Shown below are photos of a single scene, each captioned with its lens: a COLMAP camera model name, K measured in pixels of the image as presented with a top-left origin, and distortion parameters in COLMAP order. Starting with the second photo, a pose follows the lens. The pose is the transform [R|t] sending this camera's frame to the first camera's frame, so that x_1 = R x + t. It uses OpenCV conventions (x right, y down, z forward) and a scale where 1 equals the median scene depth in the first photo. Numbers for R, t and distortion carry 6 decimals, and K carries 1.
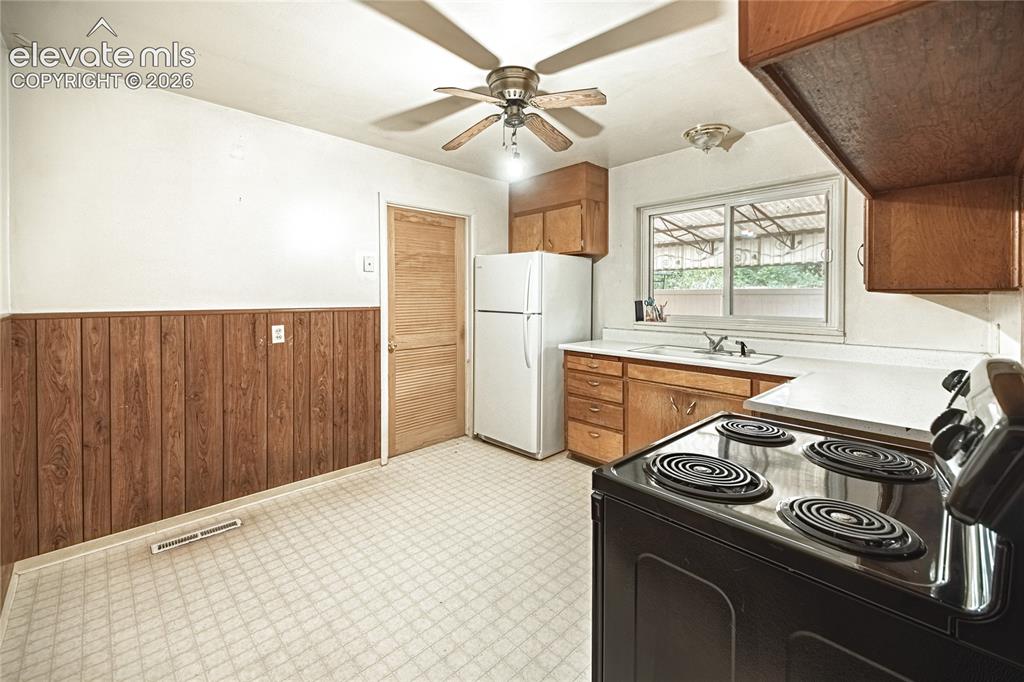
lens RADIAL K [[437.7, 0, 511.8], [0, 437.7, 301.3], [0, 0, 1]] dist [0.000661, -0.000163]
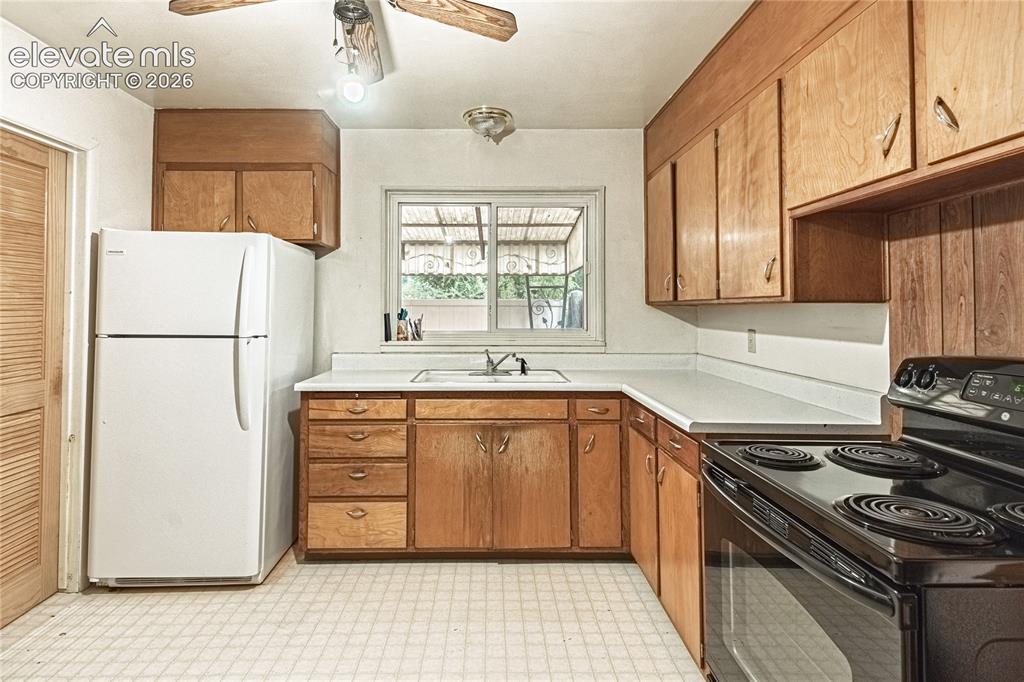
lens RADIAL K [[525.2, 0, 509.0], [0, 525.2, 291.6], [0, 0, 1]] dist [0.038723, -0.028364]
pose [[0.670575, 0.023418, 0.741472, -0.254433], [0.008988, 0.999172, -0.039685, -0.001381], [-0.741787, 0.033277, 0.669809, 0.256676]]
